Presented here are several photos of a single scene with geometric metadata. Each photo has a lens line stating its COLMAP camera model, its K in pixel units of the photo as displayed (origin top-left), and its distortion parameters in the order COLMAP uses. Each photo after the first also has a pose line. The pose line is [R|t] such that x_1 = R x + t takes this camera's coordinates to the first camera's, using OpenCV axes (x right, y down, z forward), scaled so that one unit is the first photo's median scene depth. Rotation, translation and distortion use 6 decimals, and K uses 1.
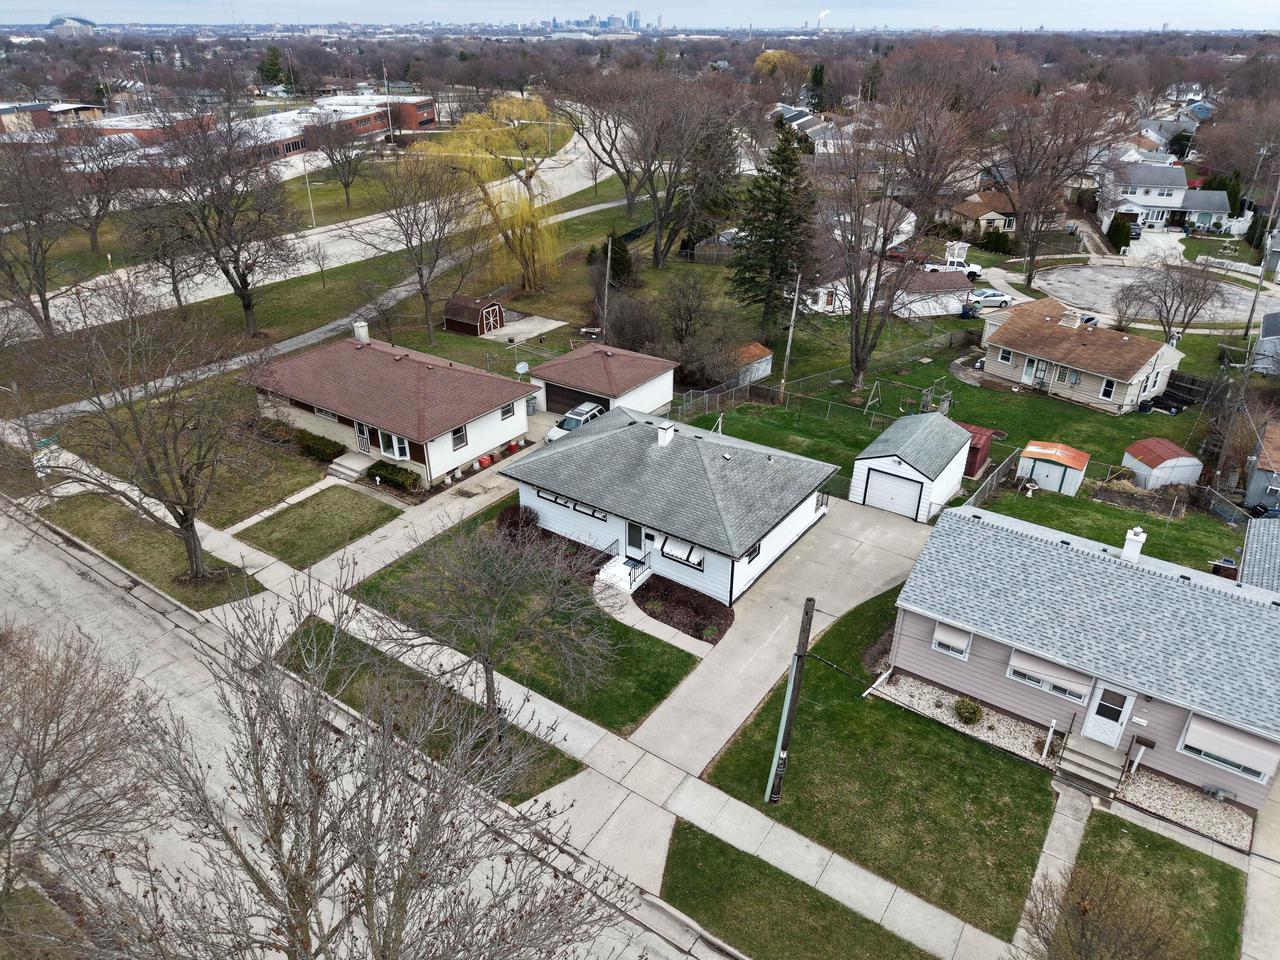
lens RADIAL K [[850.4, 0, 637.5], [0, 850.4, 480.1], [0, 0, 1]] dist [0.007963, -0.012303]
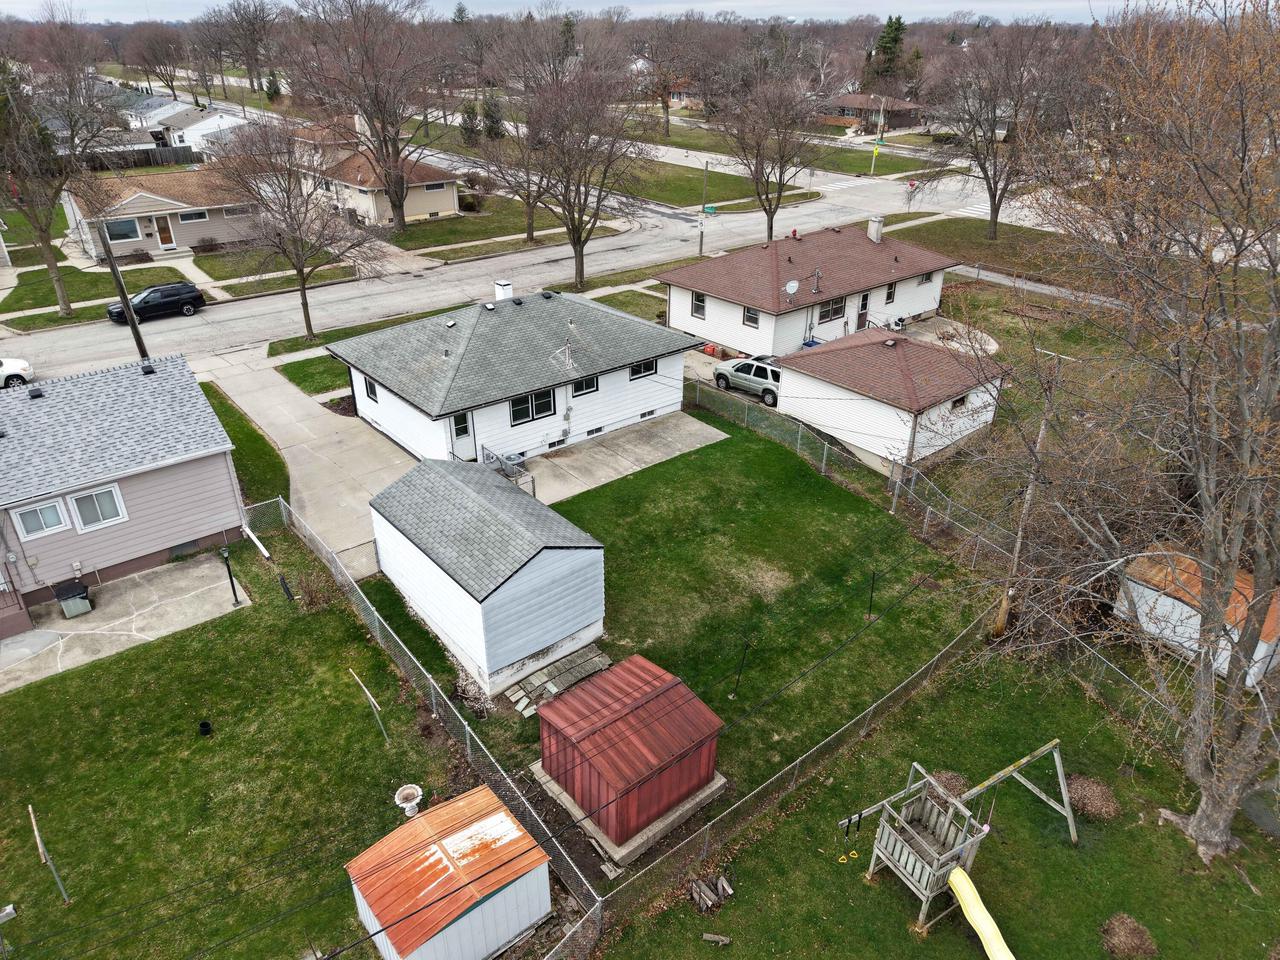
lens RADIAL K [[850.4, 0, 640.9], [0, 850.4, 485.3], [0, 0, 1]] dist [0.007963, -0.012303]
pose [[-0.265237, 0.448257, -0.853648, 0.919401], [-0.456457, 0.721483, 0.520682, -0.474250], [0.849292, 0.527758, 0.013246, 1.294982]]
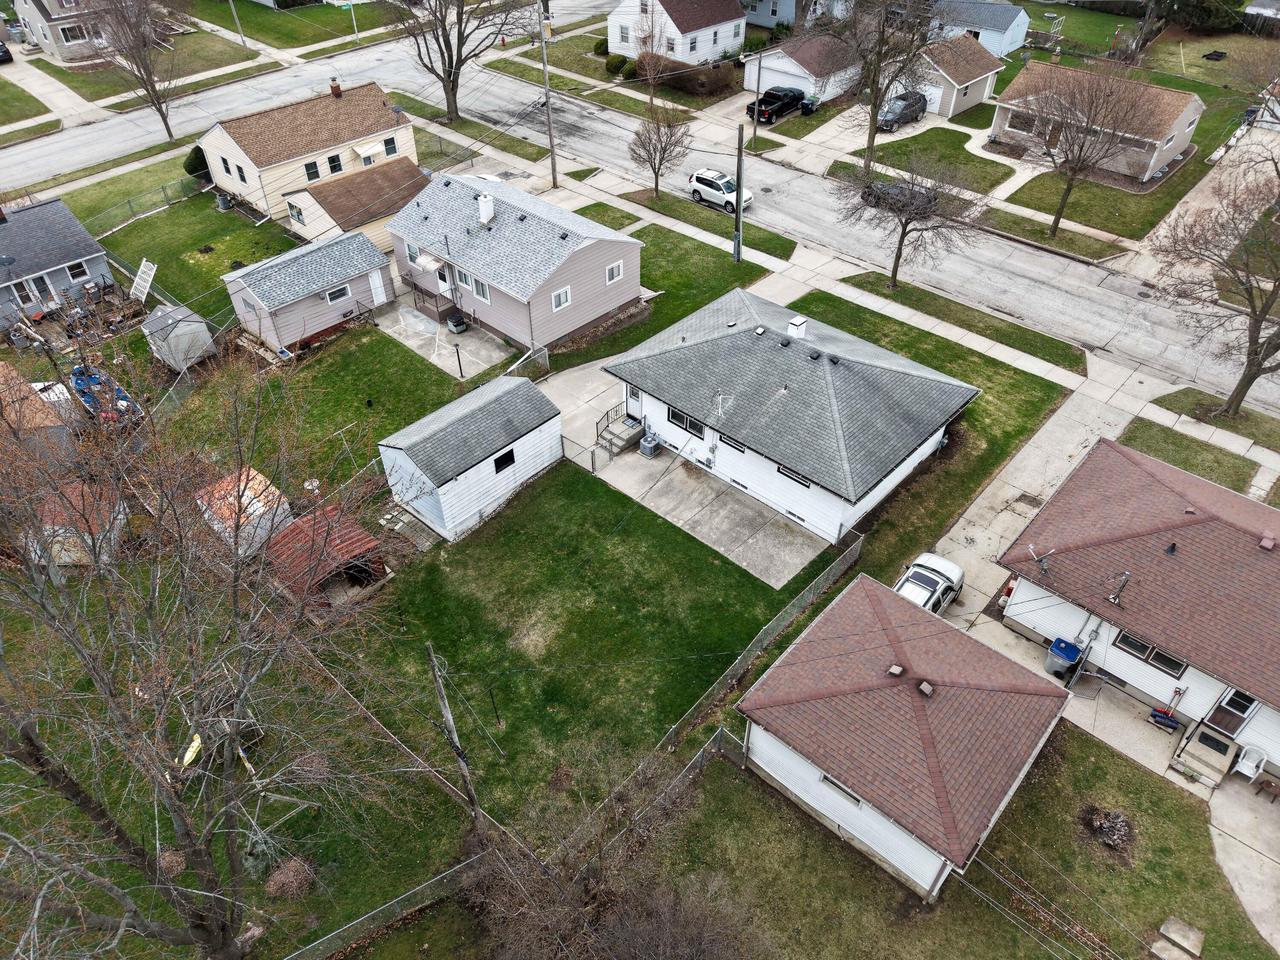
lens RADIAL K [[850.4, 0, 632.6], [0, 850.4, 482.9], [0, 0, 1]] dist [0.007963, -0.012303]
pose [[-0.989861, -0.096775, 0.103969, 0.104066], [0.063319, 0.354573, 0.932882, -0.915804], [-0.127144, 0.930007, -0.344851, 1.582405]]
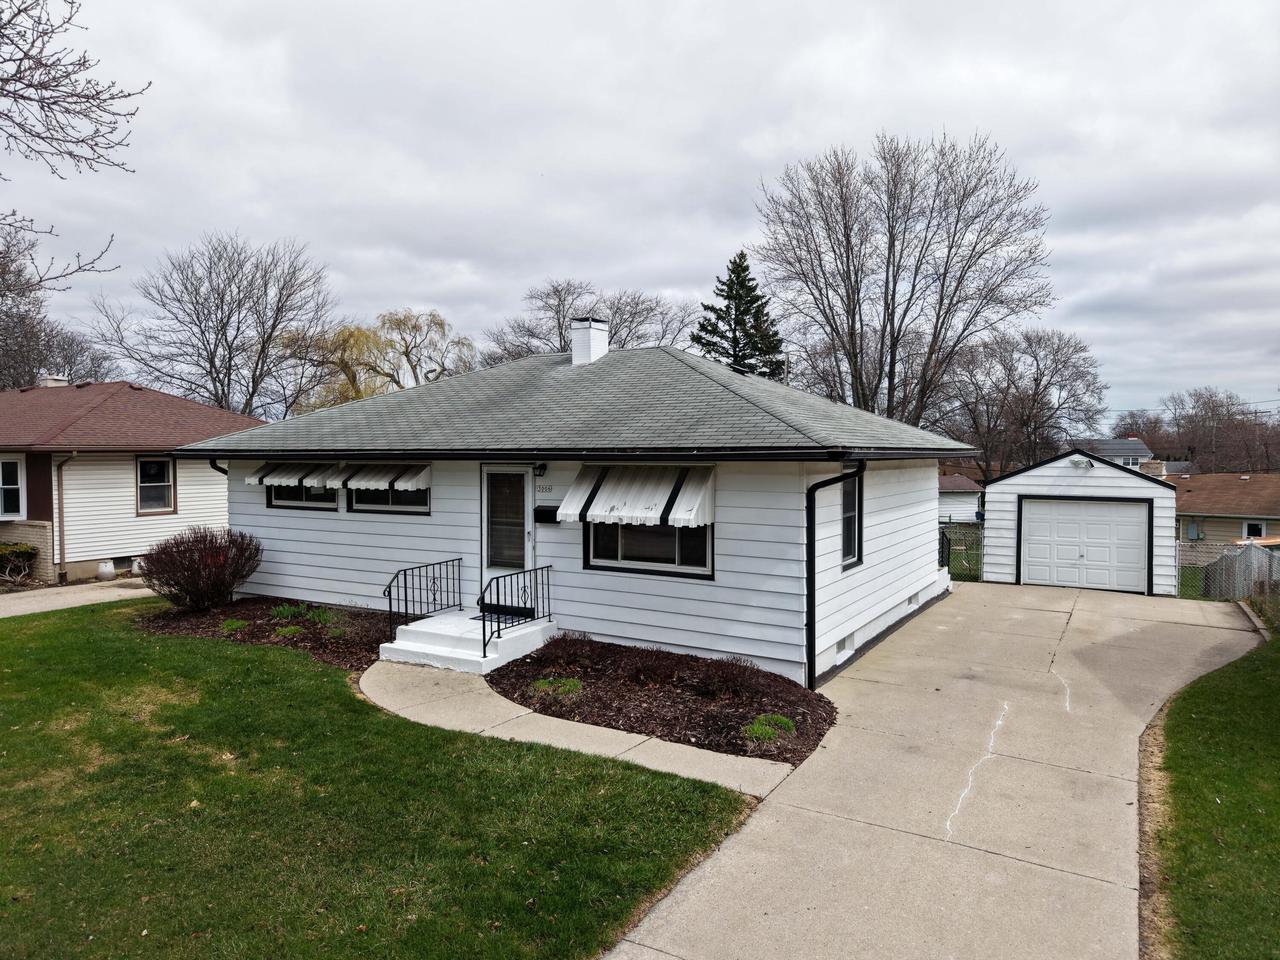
lens RADIAL K [[850.4, 0, 640.9], [0, 850.4, 476.3], [0, 0, 1]] dist [0.007963, -0.012303]
pose [[0.995829, -0.002007, 0.091216, 0.020701], [0.042533, 0.894687, -0.444664, 0.207507], [-0.080717, 0.446689, 0.891041, 0.682386]]
